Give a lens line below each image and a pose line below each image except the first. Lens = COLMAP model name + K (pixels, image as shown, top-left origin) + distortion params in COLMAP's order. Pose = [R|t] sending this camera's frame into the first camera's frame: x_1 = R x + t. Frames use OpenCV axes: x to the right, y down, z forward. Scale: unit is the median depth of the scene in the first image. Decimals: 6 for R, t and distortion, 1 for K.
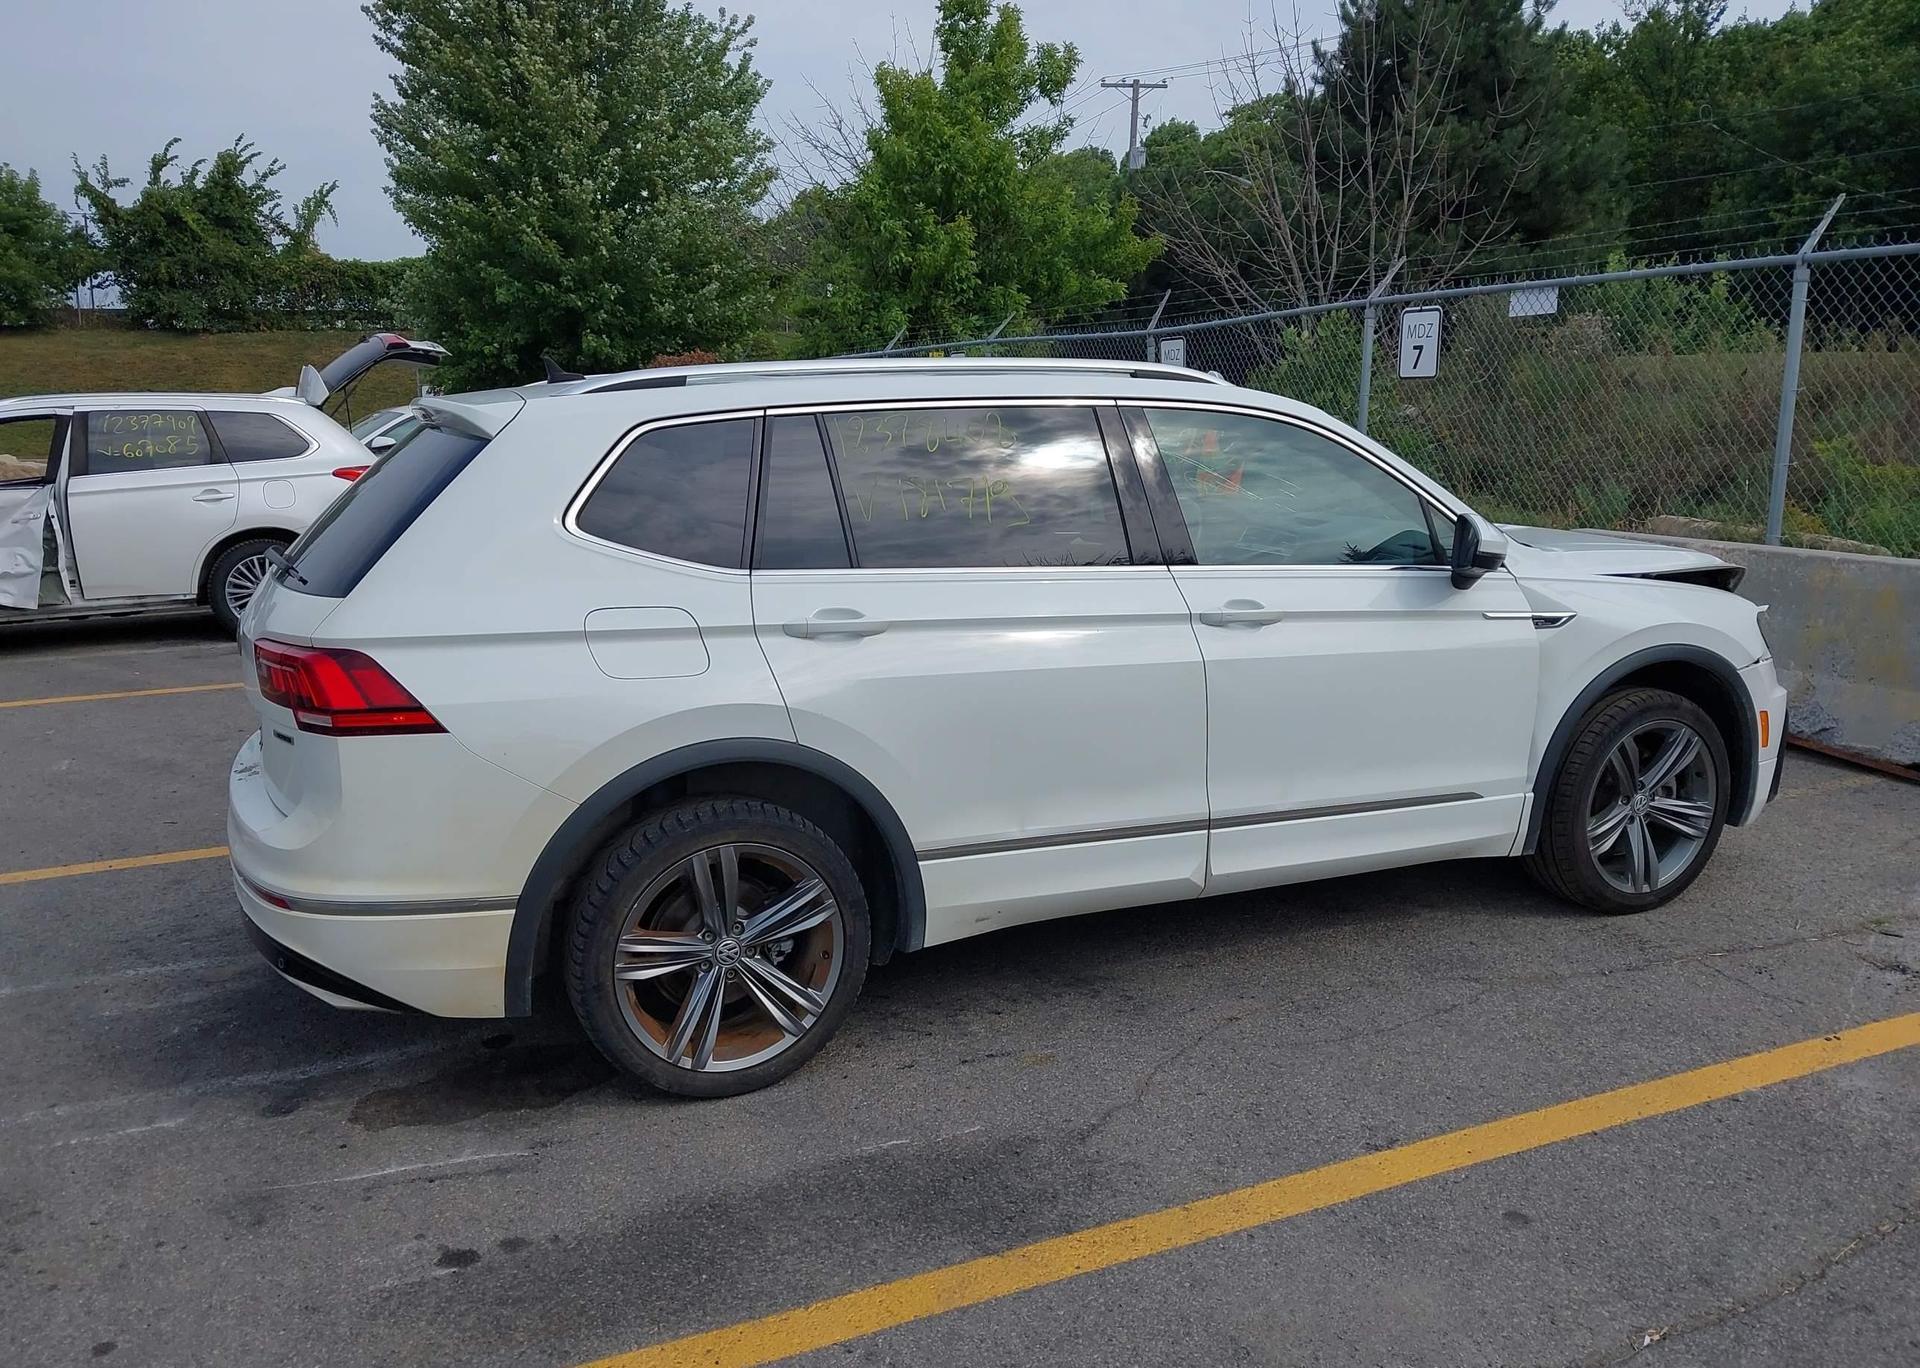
lens RADIAL K [[1525.9, 0, 952.6], [0, 1525.9, 687.6], [0, 0, 1]] dist [0.002200, -0.004632]
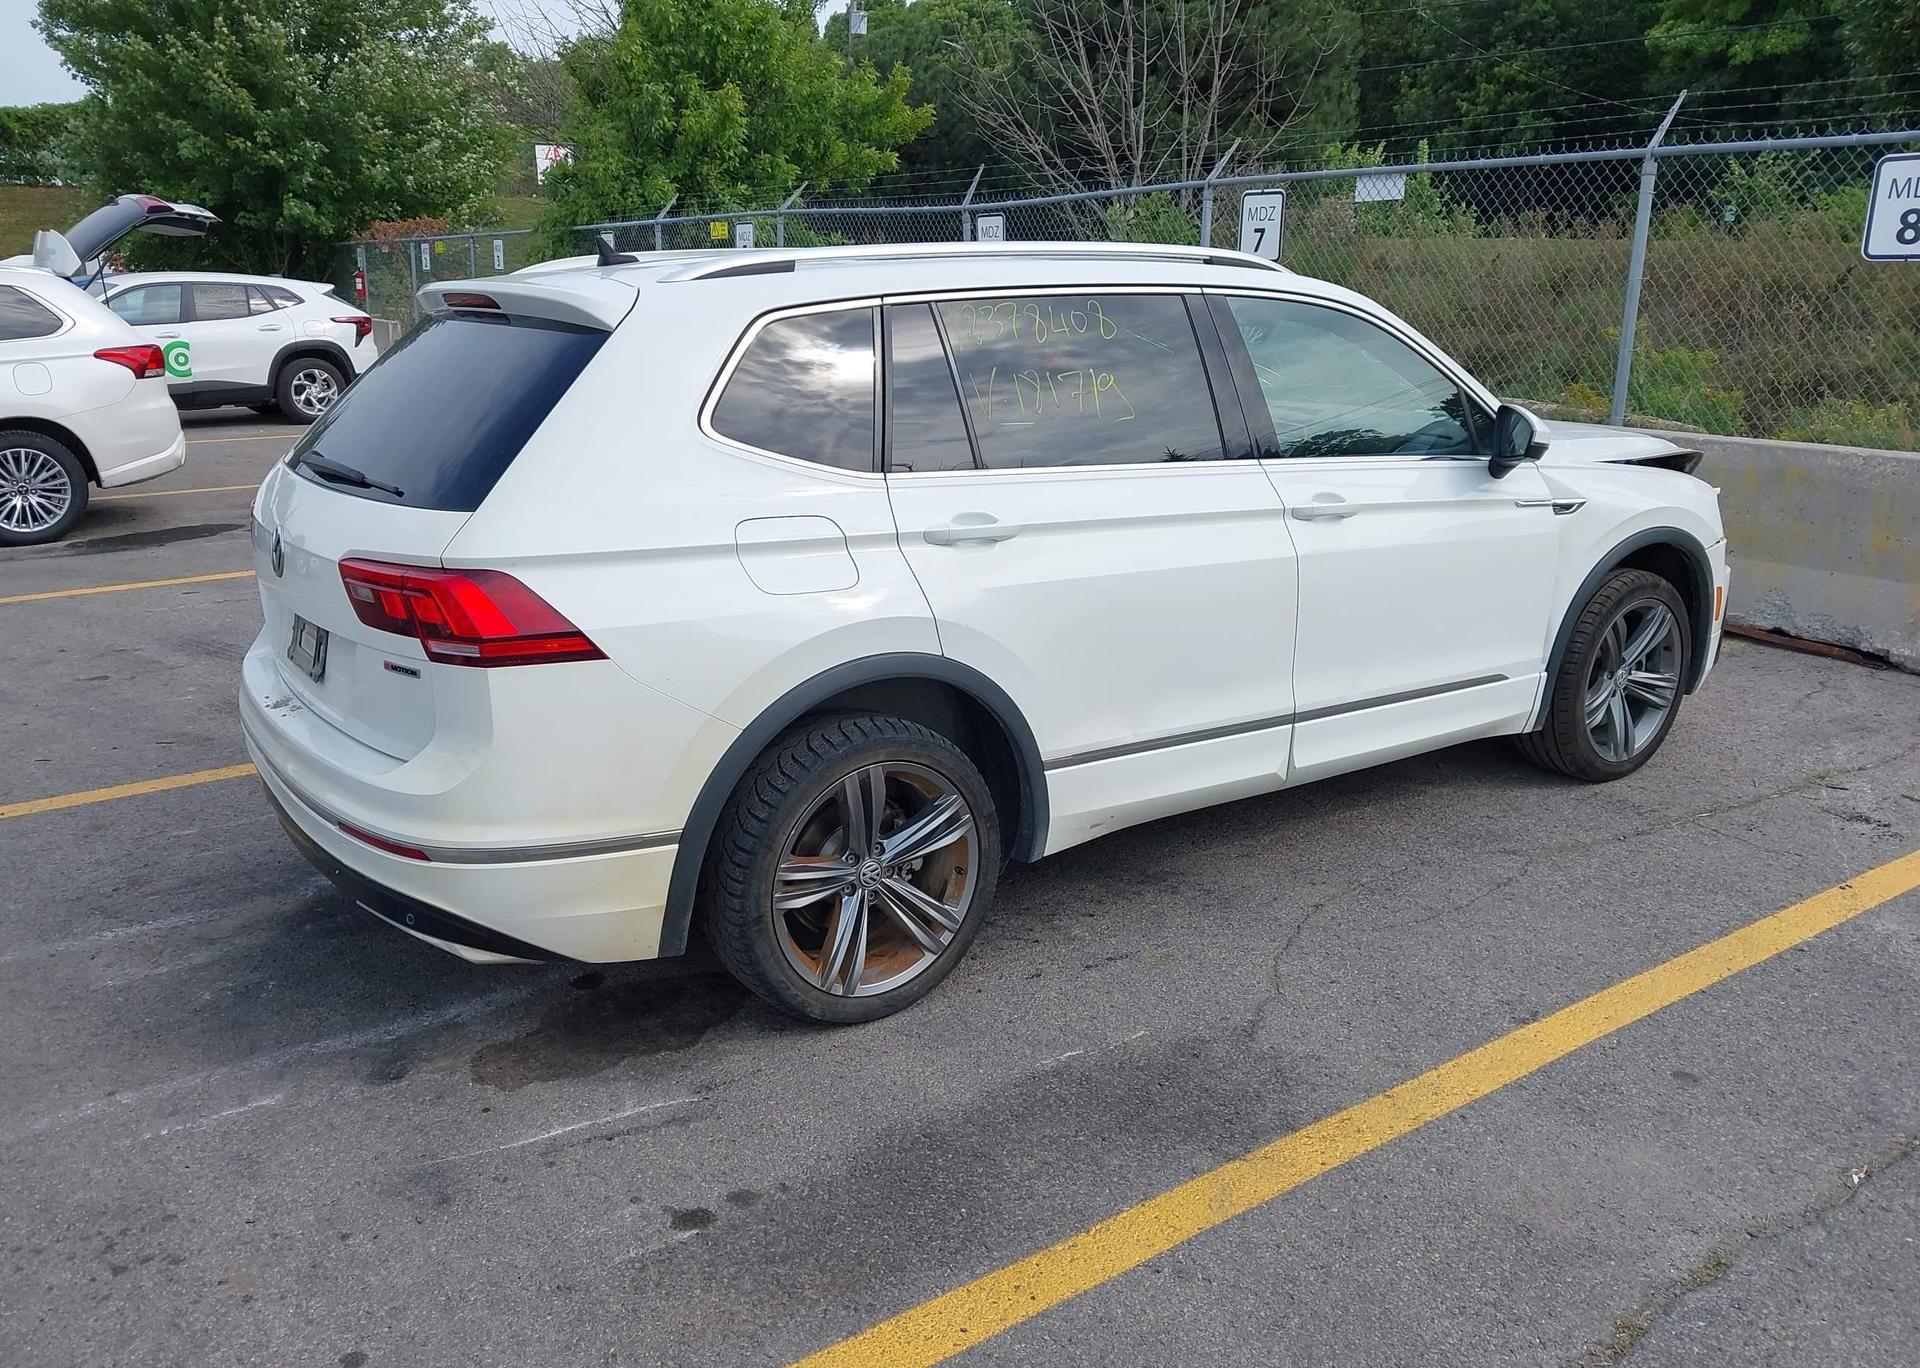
lens RADIAL K [[1525.9, 0, 952.6], [0, 1525.9, 687.6], [0, 0, 1]] dist [0.002200, -0.004632]
pose [[0.981356, -0.039999, 0.187993, -0.232822], [0.025112, 0.996405, 0.080913, -0.016776], [-0.190554, -0.074684, 0.978832, 0.052237]]
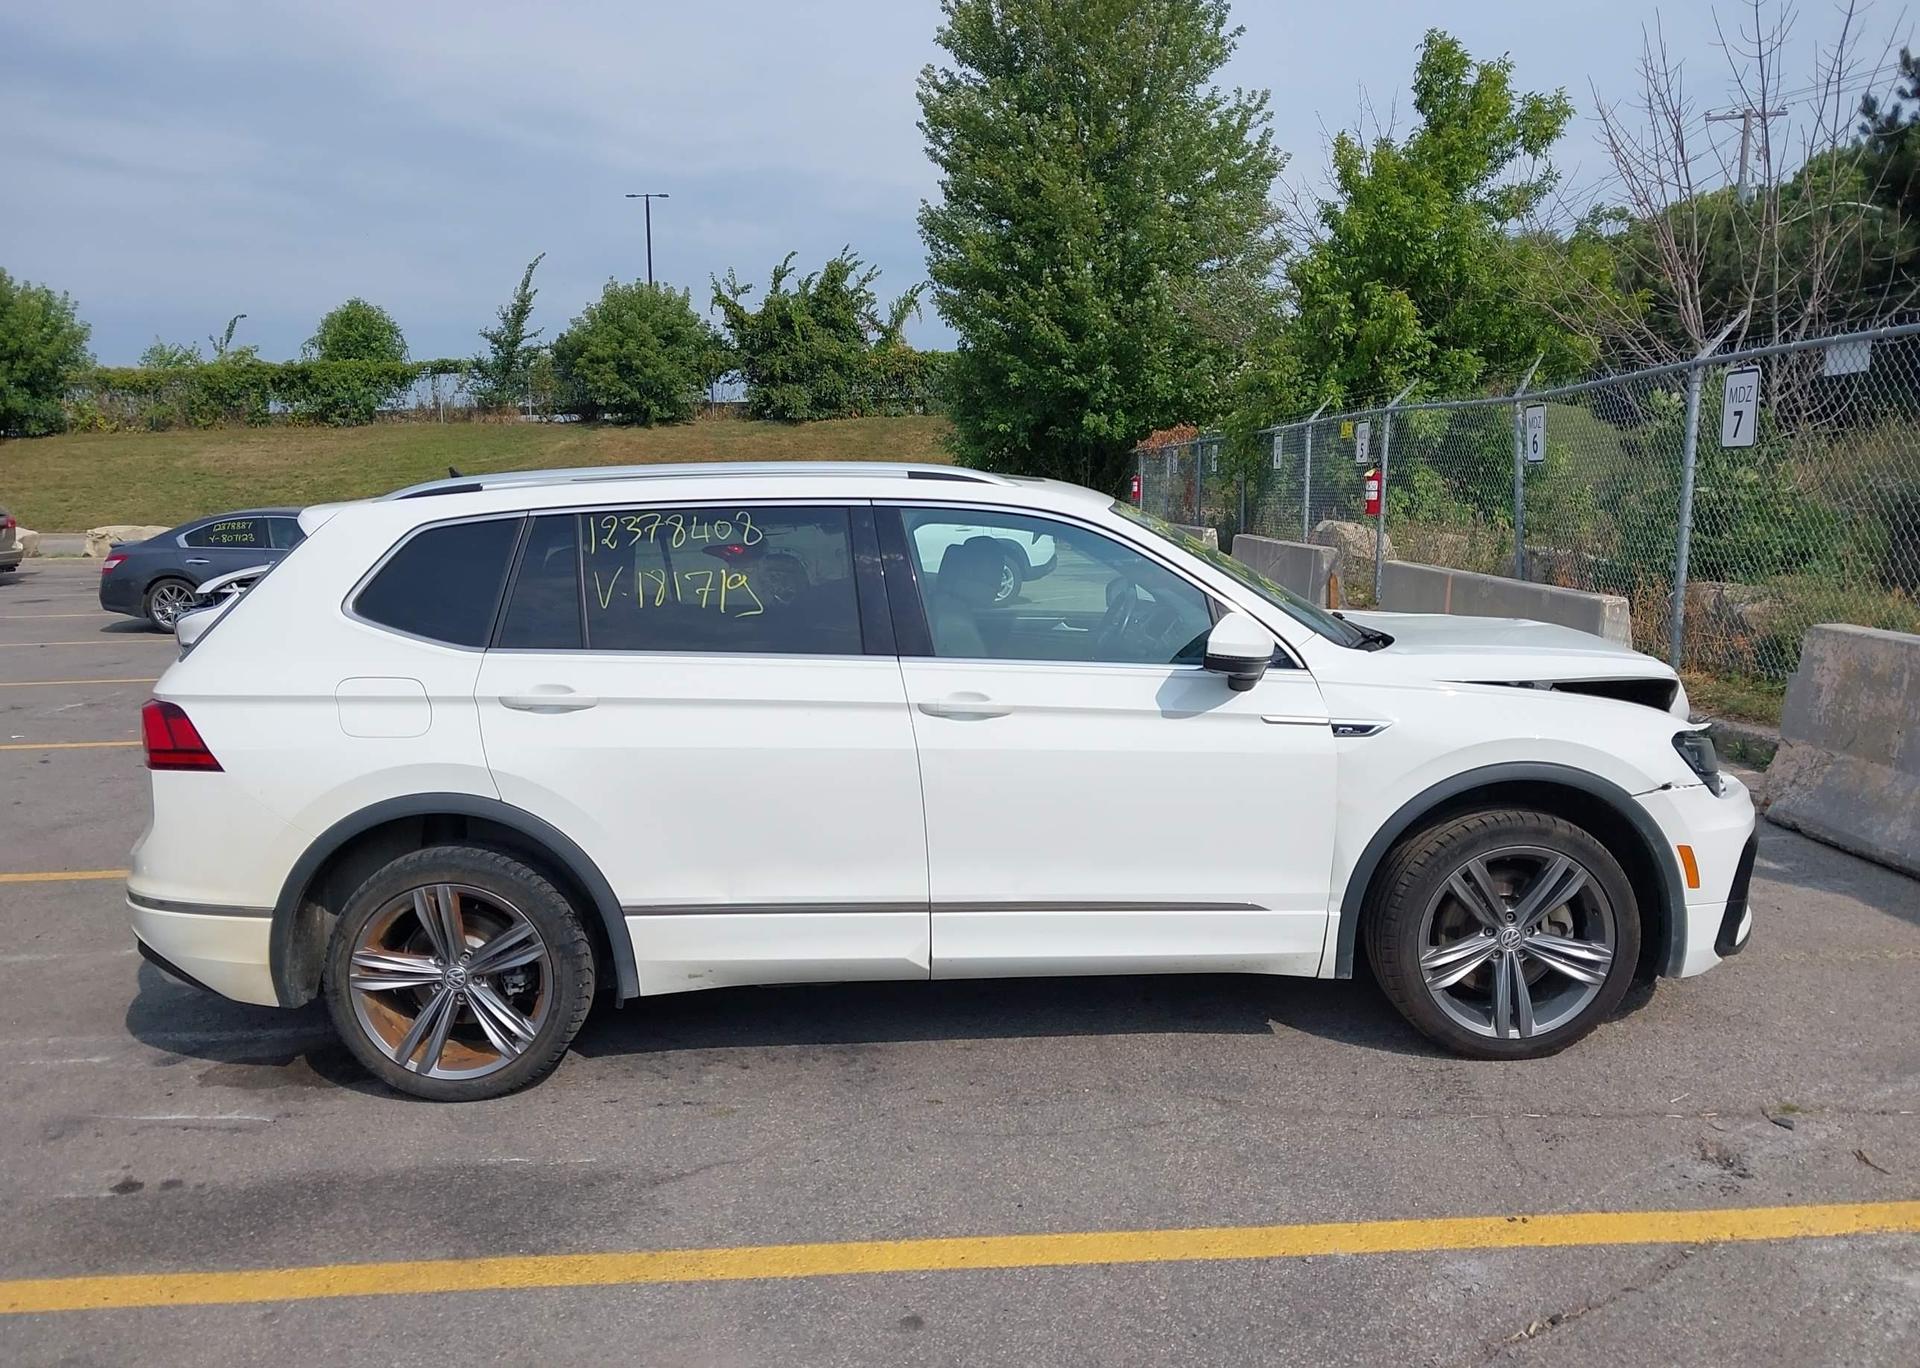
lens RADIAL K [[1525.9, 0, 952.6], [0, 1525.9, 687.6], [0, 0, 1]] dist [0.002200, -0.004632]
pose [[0.923192, 0.039326, -0.382322, 0.546262], [-0.056013, 0.997897, -0.032609, -0.025005], [0.380236, 0.051519, 0.923454, 0.050929]]
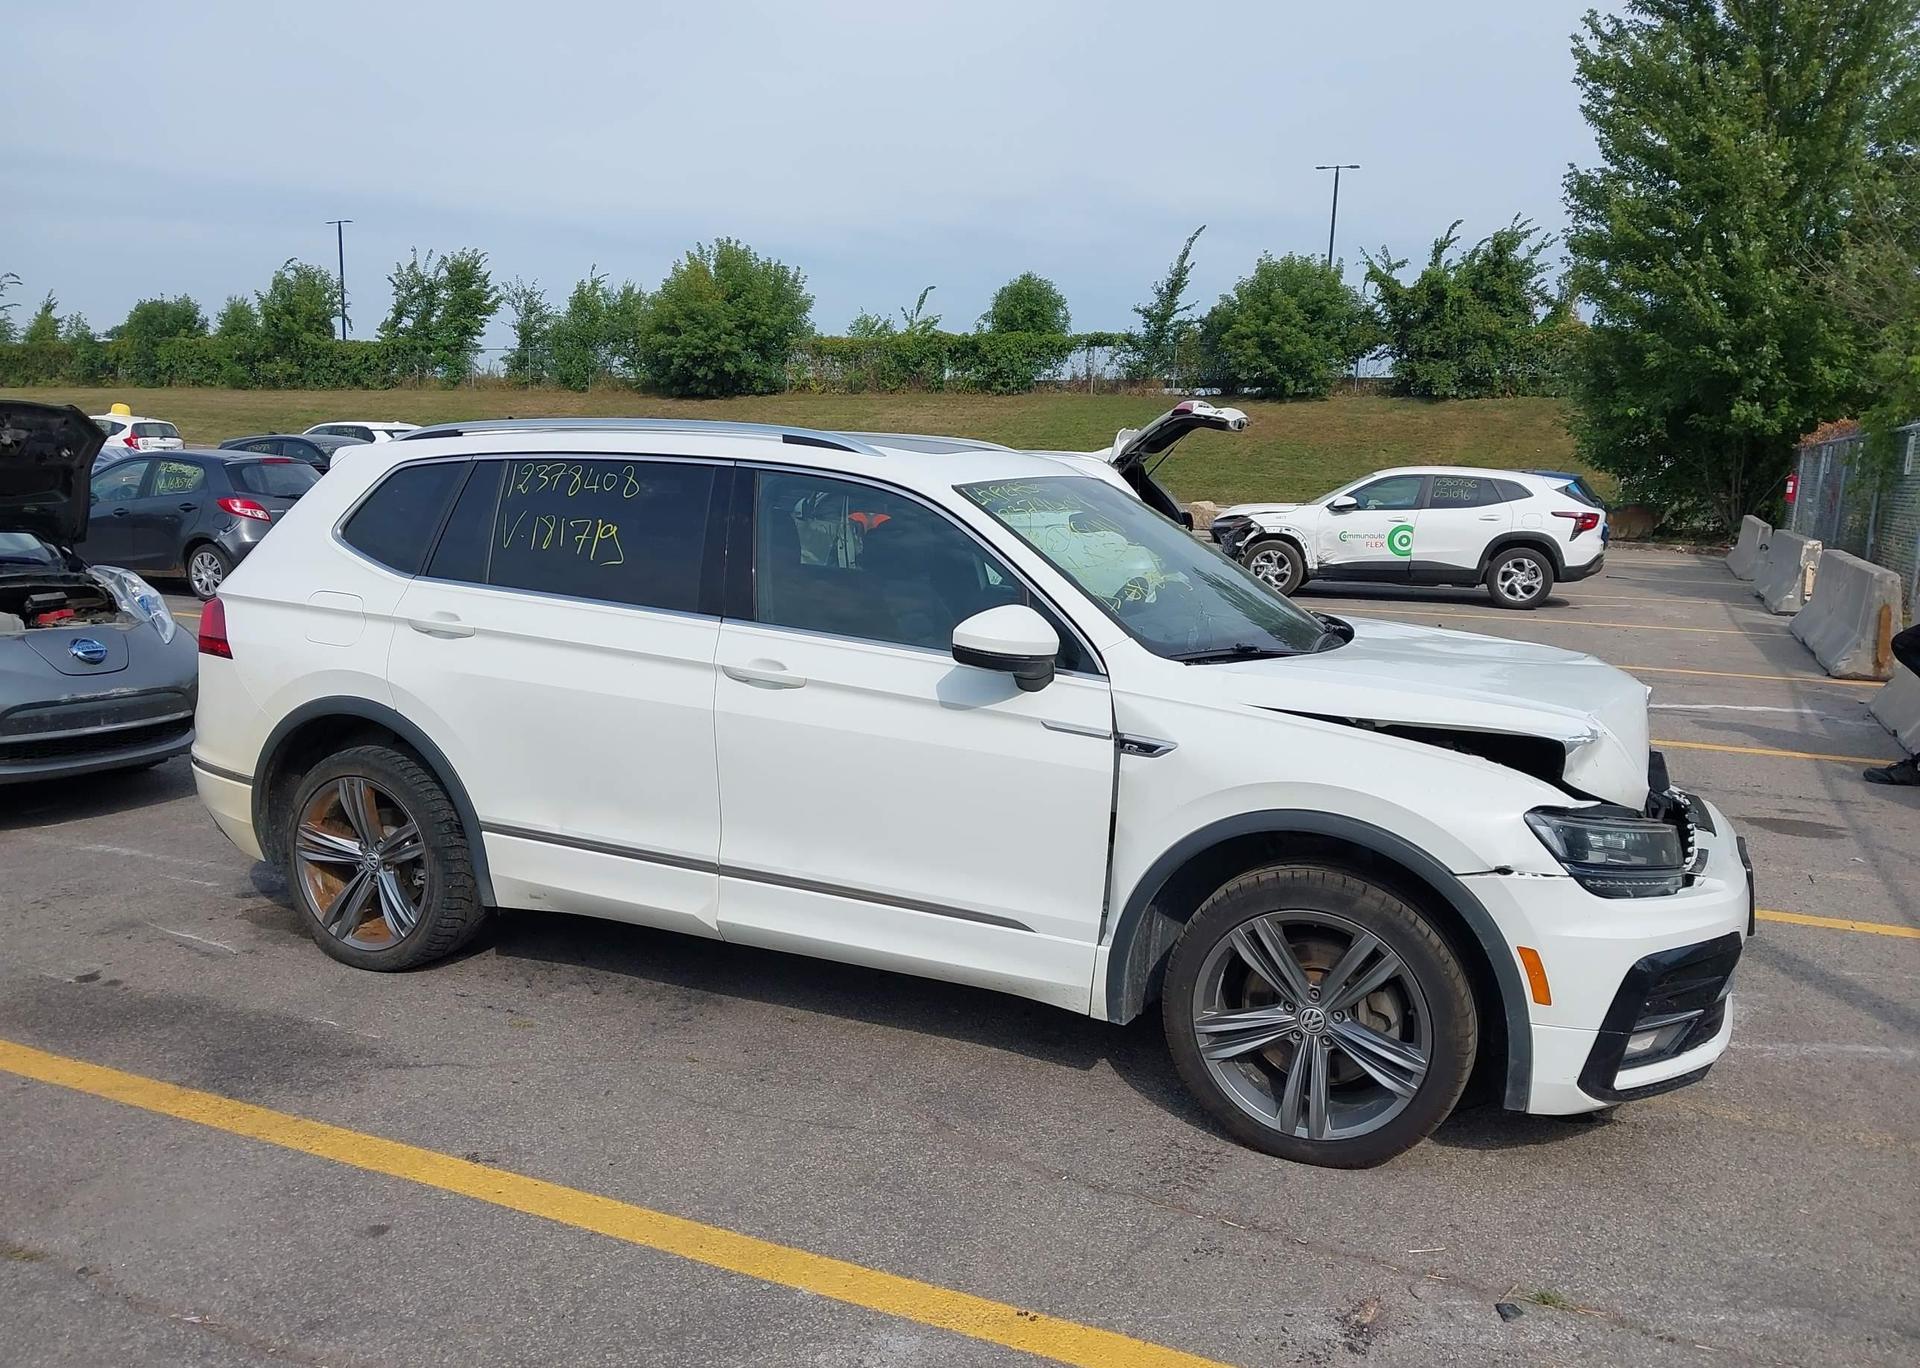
lens RADIAL K [[1501.0, 0, 947.6], [0, 1501.0, 708.3], [0, 0, 1]] dist [0.030382, -0.053442]
pose [[0.662215, 0.150418, -0.734061, 0.960792], [-0.169734, 0.984292, 0.048571, -0.089765], [0.729836, 0.092431, 0.677344, 0.397767]]
